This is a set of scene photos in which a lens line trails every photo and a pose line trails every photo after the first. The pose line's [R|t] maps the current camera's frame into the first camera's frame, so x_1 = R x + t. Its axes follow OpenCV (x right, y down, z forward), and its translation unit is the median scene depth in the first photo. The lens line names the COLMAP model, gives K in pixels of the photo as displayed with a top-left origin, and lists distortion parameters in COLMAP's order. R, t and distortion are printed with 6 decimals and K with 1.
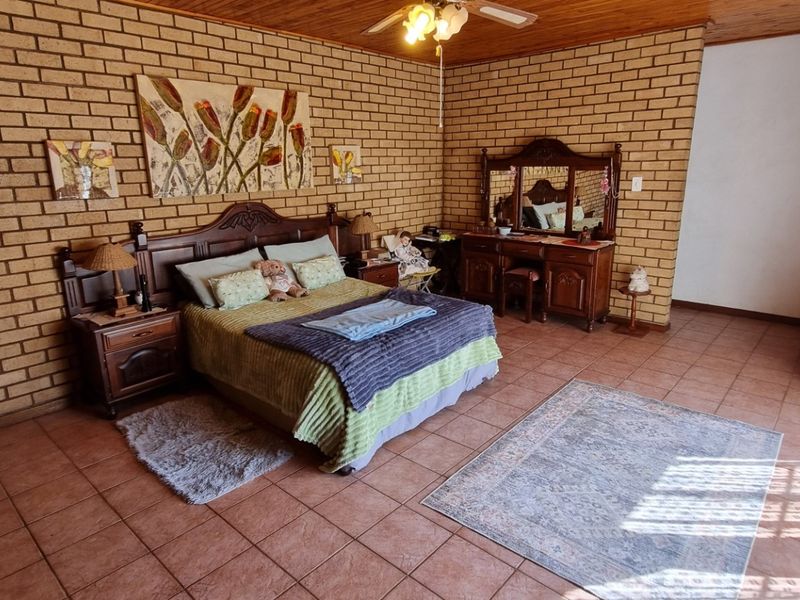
lens RADIAL K [[518.1, 0, 400.2], [0, 518.1, 300.9], [0, 0, 1]] dist [0.018353, -0.001425]
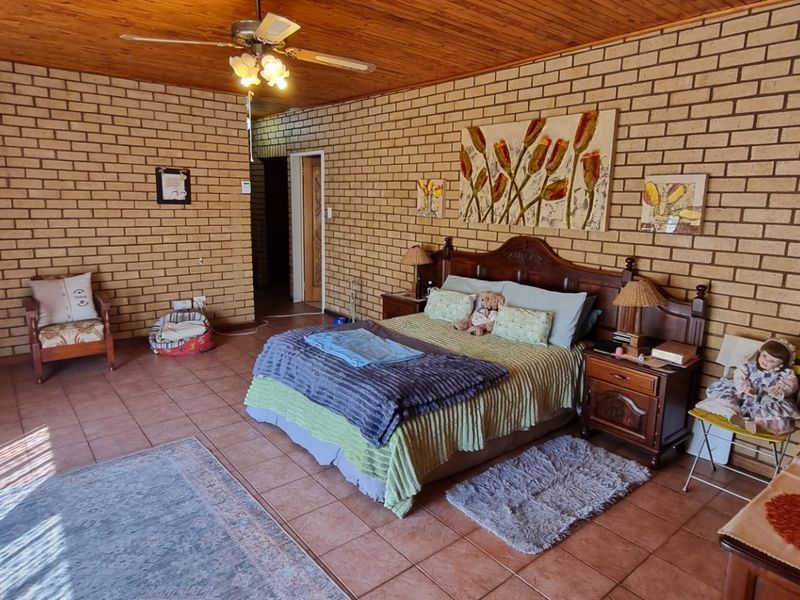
lens RADIAL K [[518.1, 0, 402.5], [0, 518.1, 294.6], [0, 0, 1]] dist [0.018353, -0.001425]
pose [[-0.169231, 0.200923, -0.964879, 0.722101], [-0.272021, 0.931450, 0.241672, -0.266661], [0.947294, 0.303366, -0.102974, 0.936308]]
